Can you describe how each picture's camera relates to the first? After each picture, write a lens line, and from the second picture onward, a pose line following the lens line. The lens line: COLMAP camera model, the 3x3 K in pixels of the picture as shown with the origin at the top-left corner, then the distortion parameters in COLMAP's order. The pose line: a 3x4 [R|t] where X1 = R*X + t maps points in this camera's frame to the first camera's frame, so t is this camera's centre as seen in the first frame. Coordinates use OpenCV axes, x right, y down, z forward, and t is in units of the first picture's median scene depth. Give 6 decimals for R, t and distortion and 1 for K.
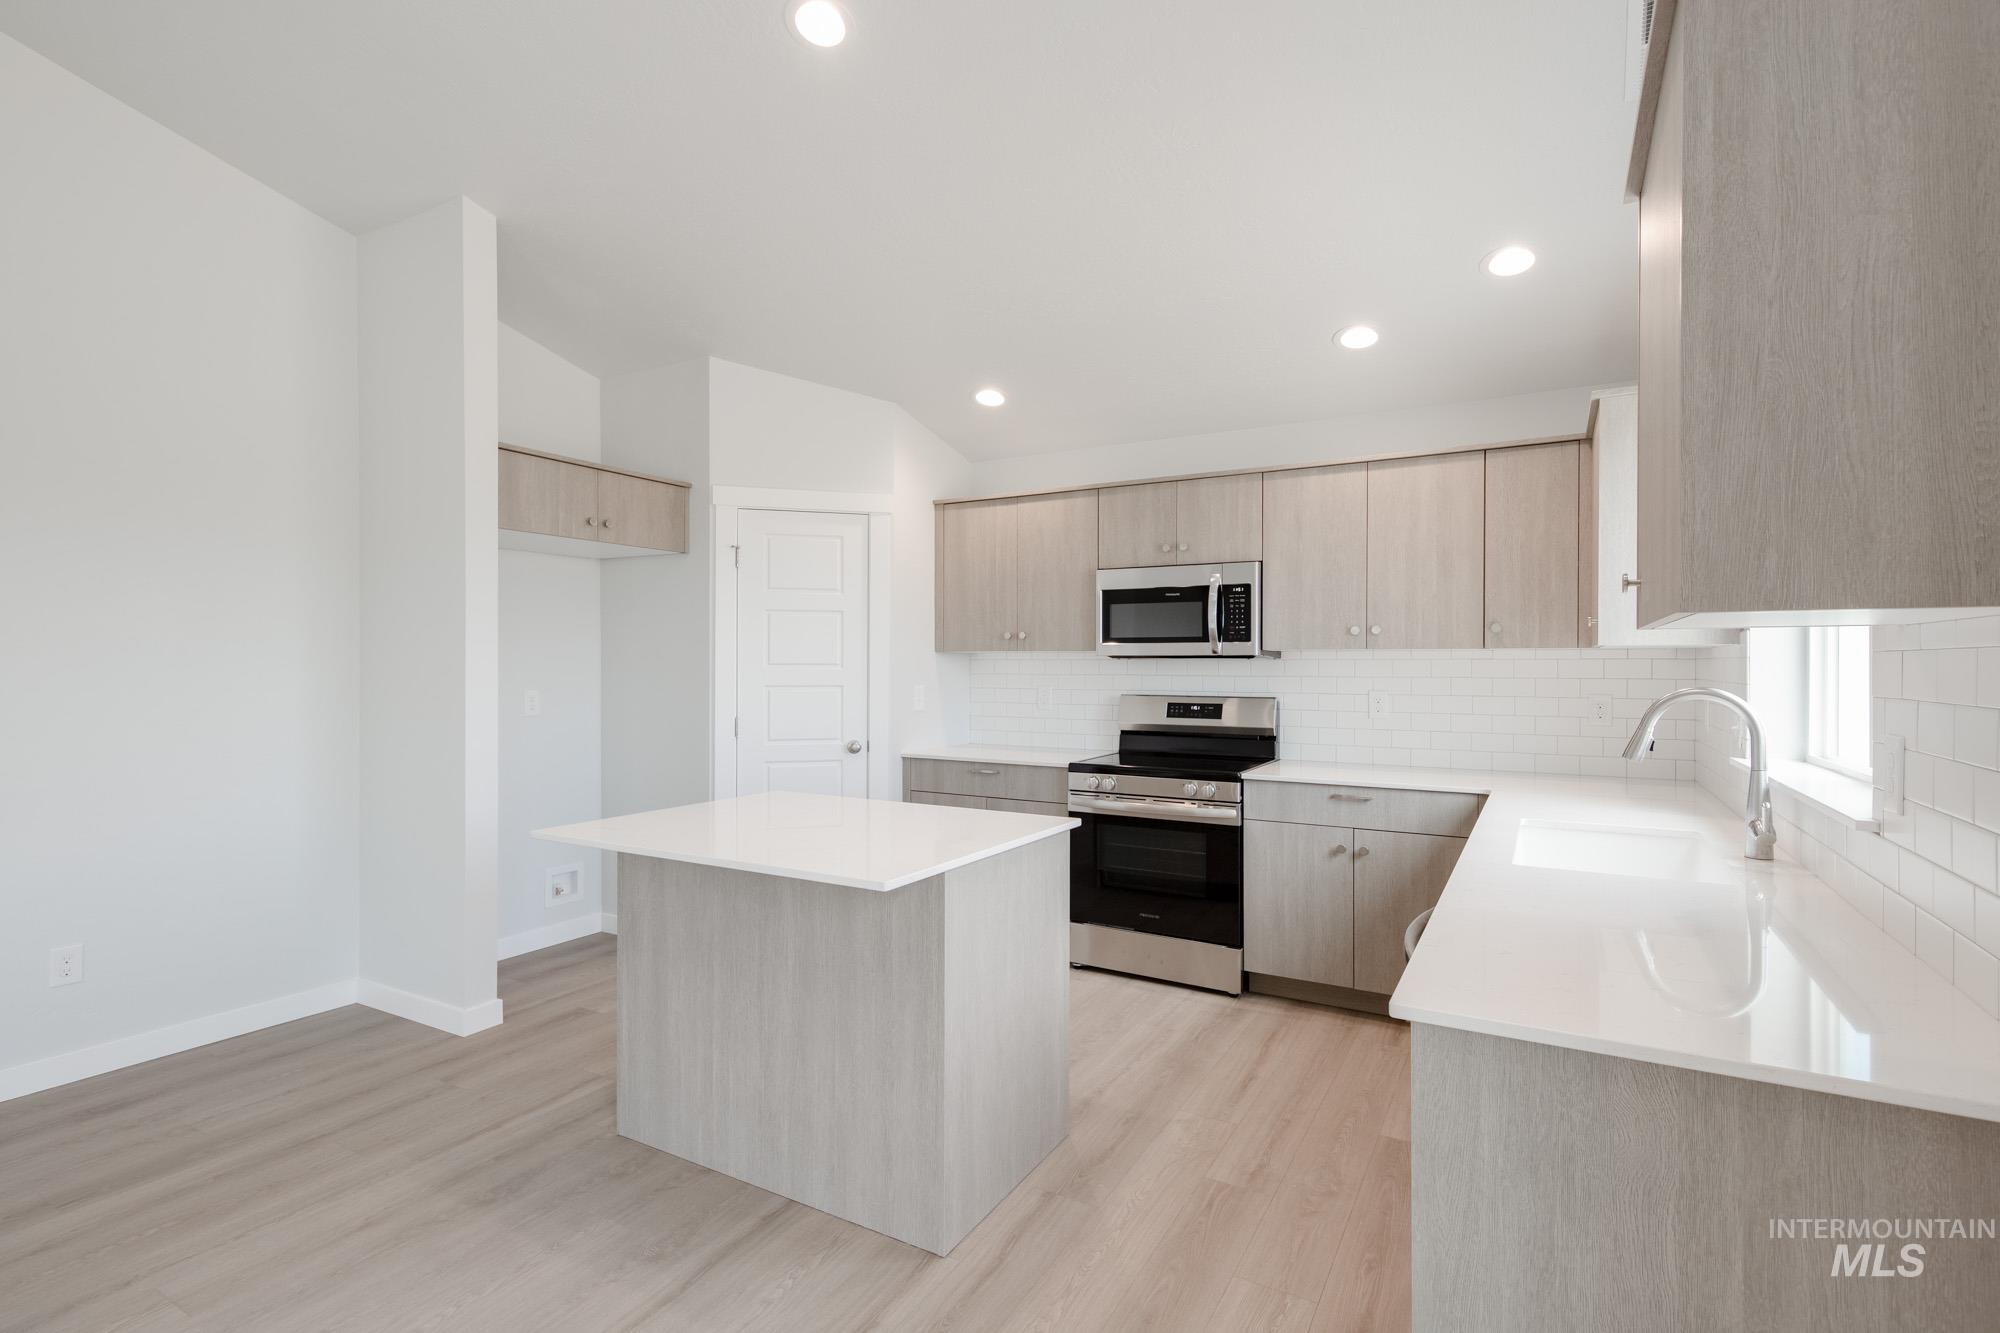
lens RADIAL K [[947.8, 0, 984.5], [0, 947.8, 667.4], [0, 0, 1]] dist [0.016667, -0.006720]
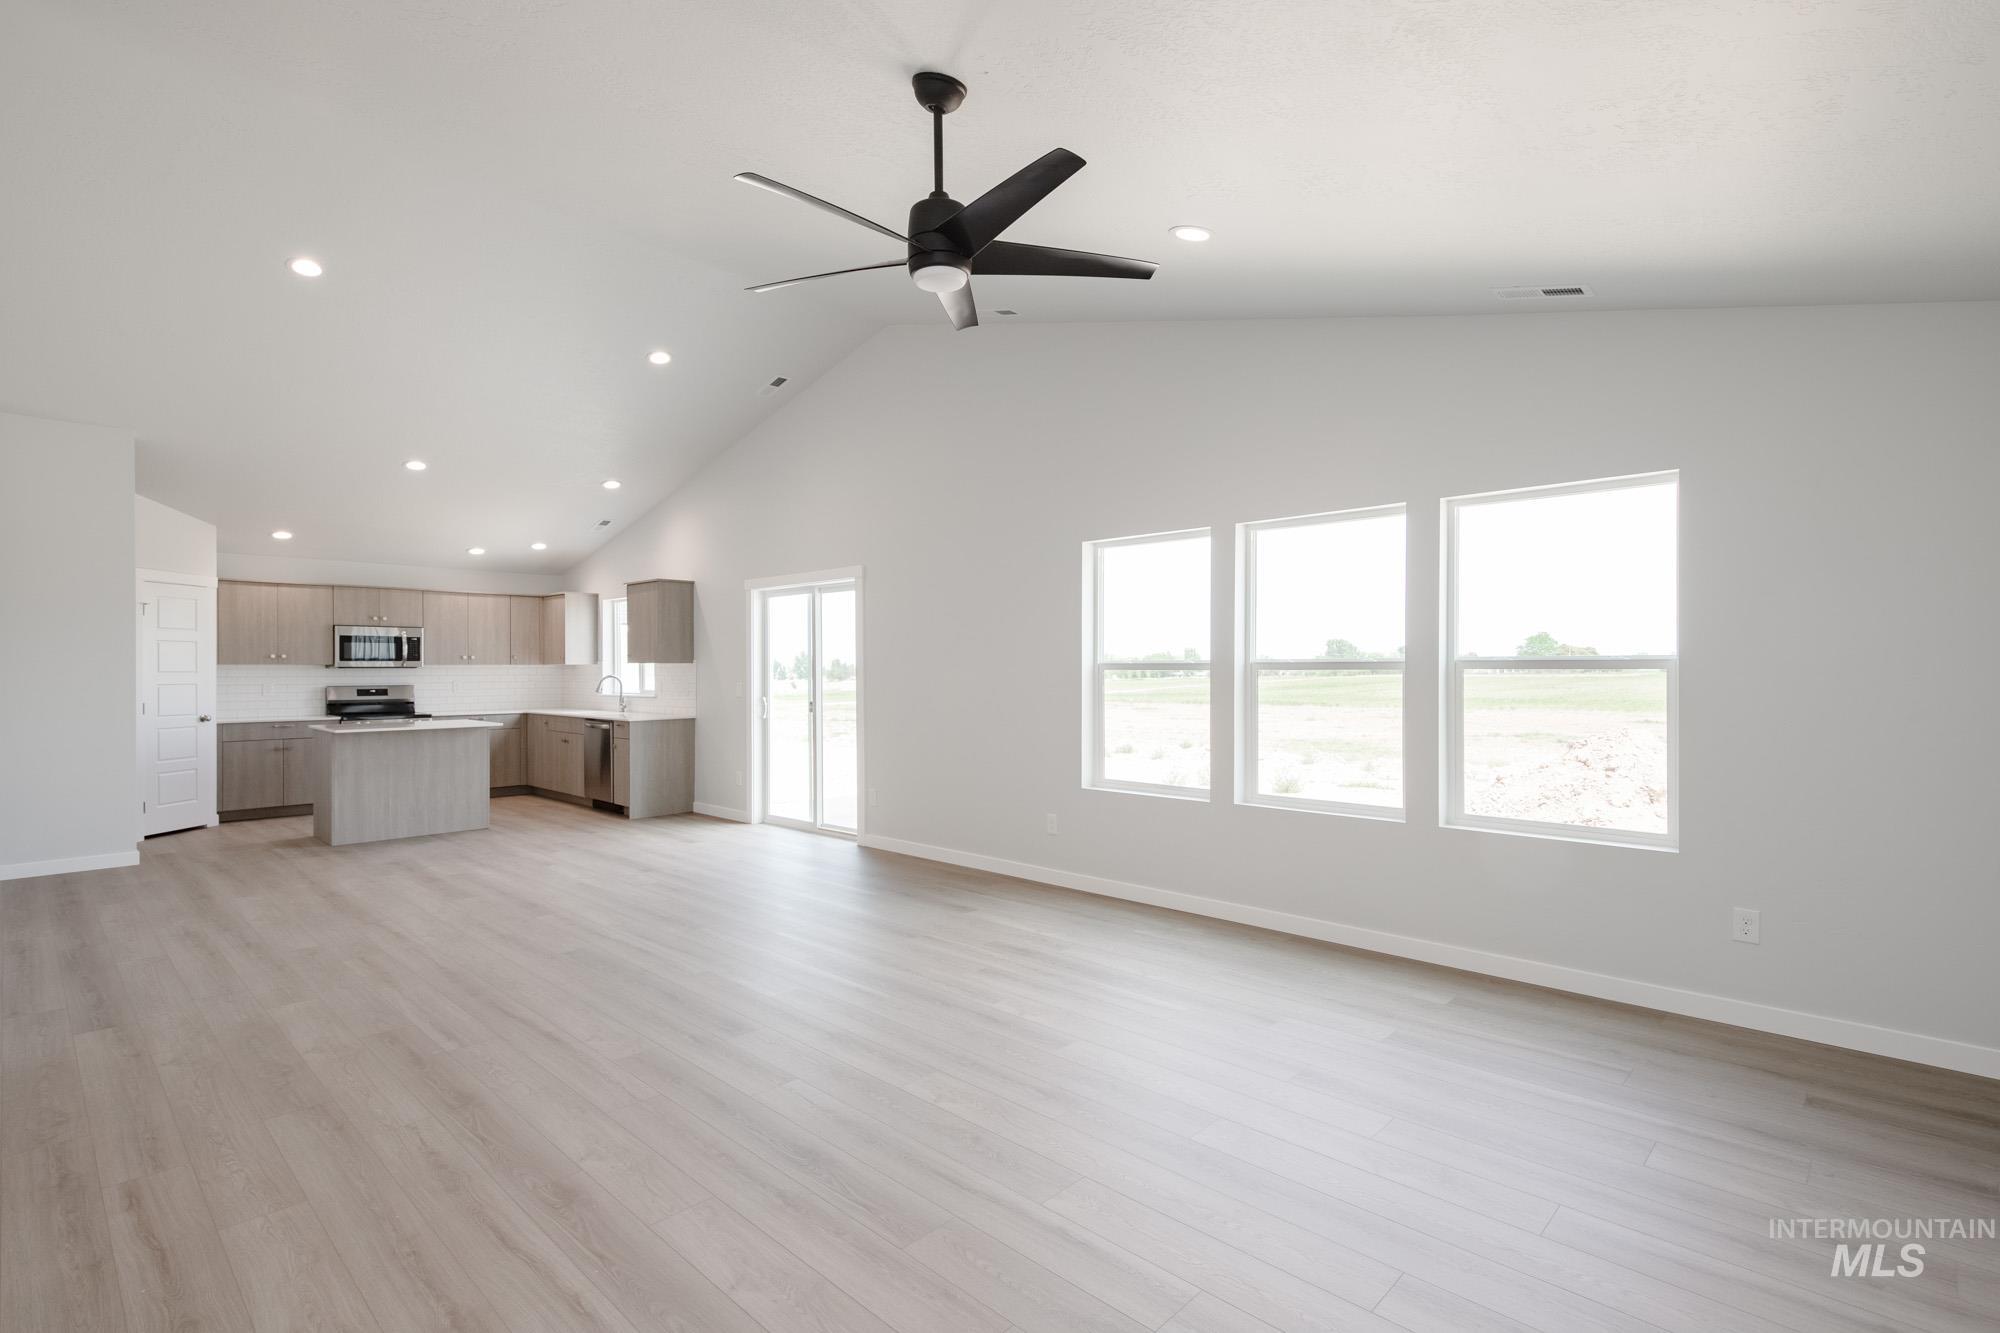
lens RADIAL K [[947.8, 0, 1004.4], [0, 947.8, 667.5], [0, 0, 1]] dist [0.016667, -0.006720]
pose [[0.223661, -0.002581, 0.974664, -1.793524], [0.006933, 0.999975, 0.001057, -0.003678], [-0.974642, 0.006521, 0.223673, -1.009809]]
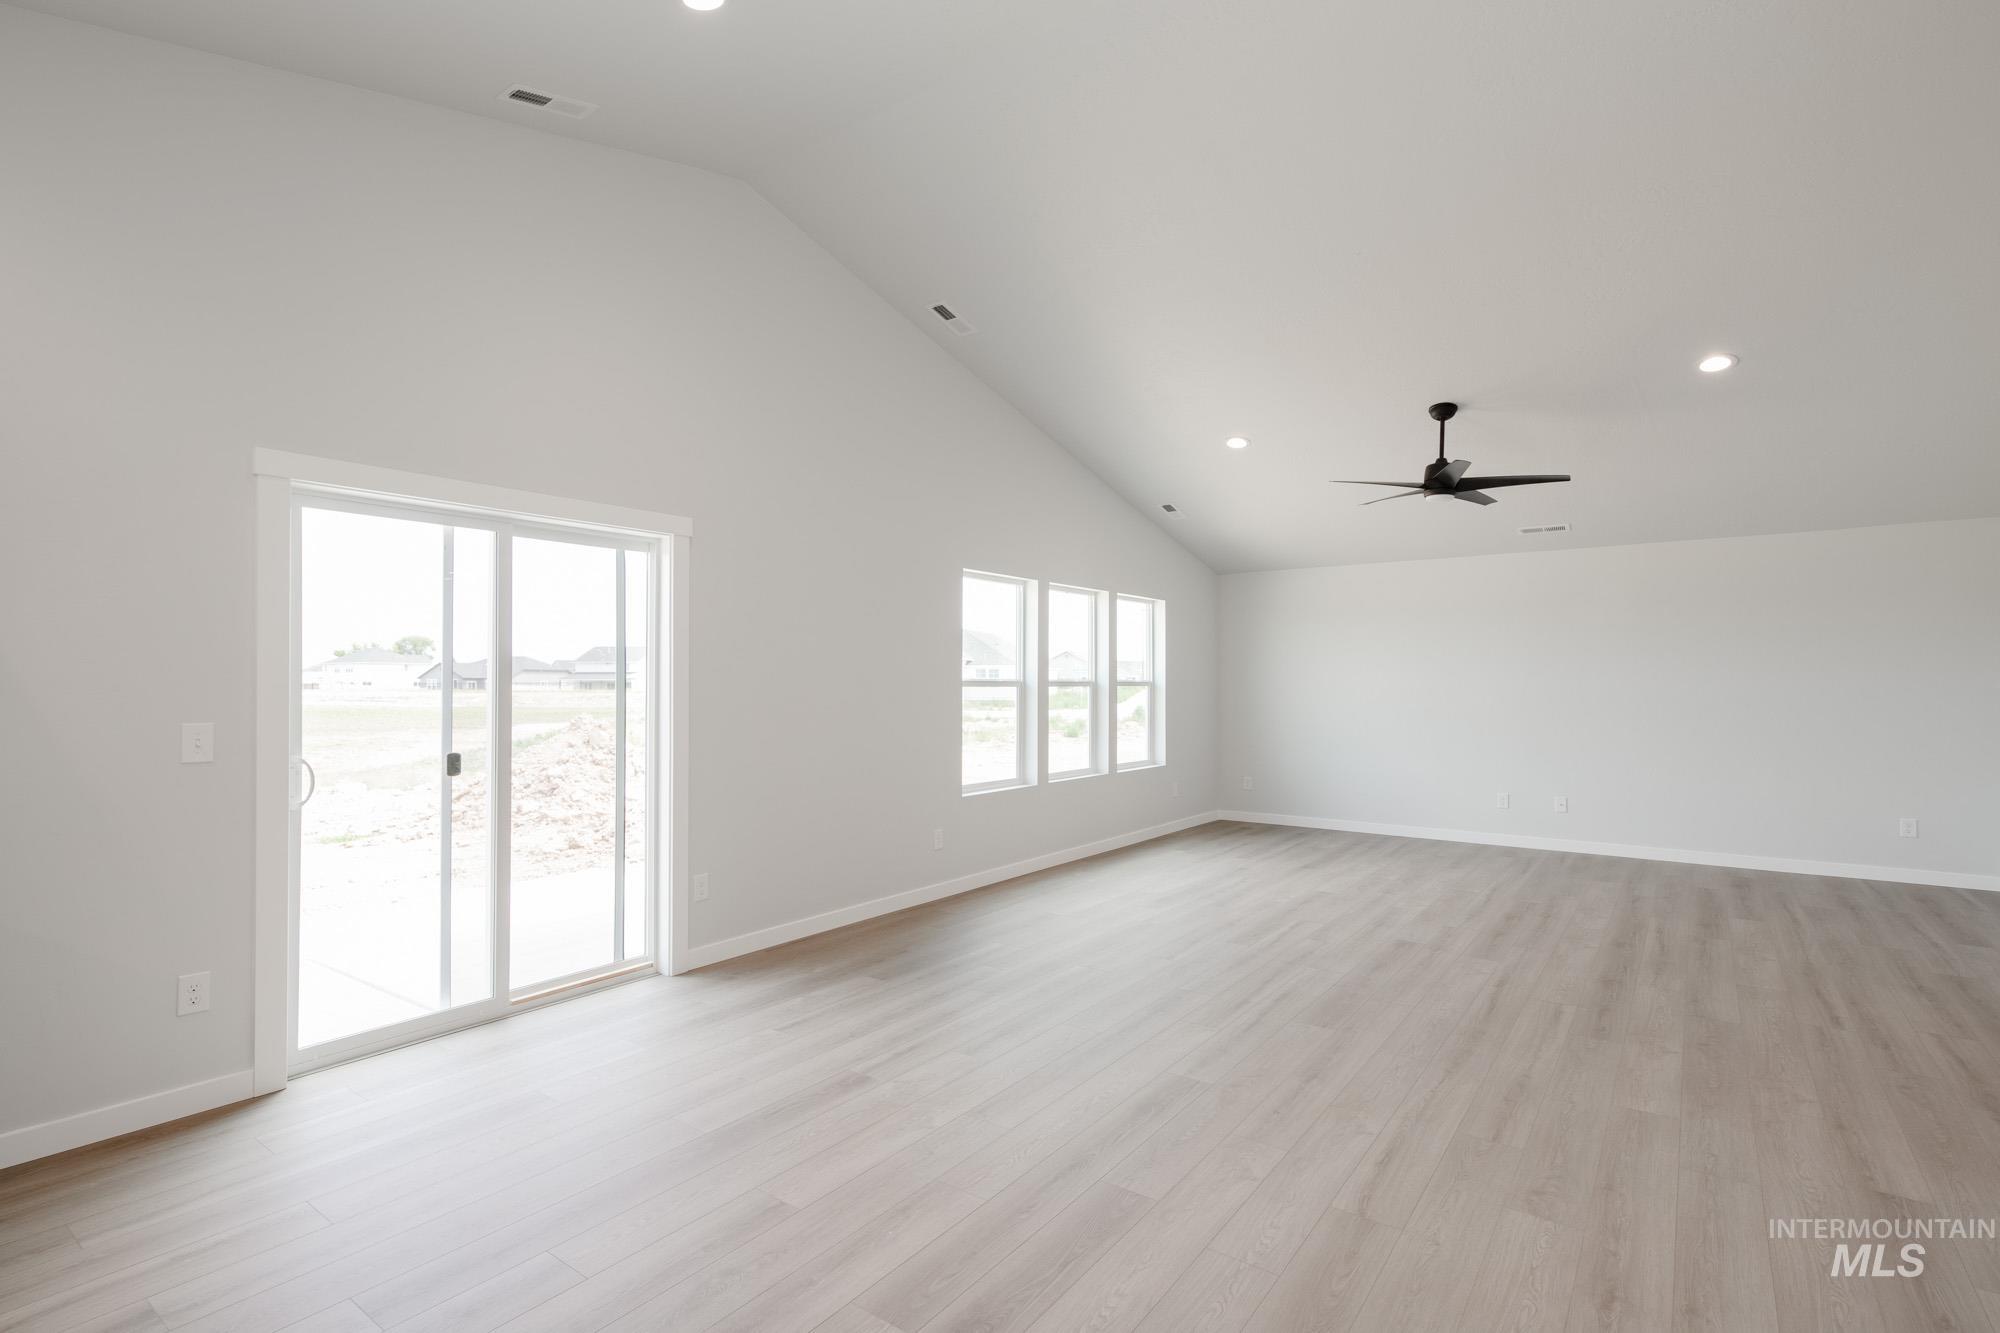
lens RADIAL K [[945.2, 0, 995.4], [0, 945.2, 666.8], [0, 0, 1]] dist [0.016067, -0.005303]
pose [[-0.995141, -0.000875, 0.098458, -0.538388], [-0.002478, 0.999866, -0.016162, -0.004587], [-0.098431, -0.016327, -0.995010, 0.769704]]
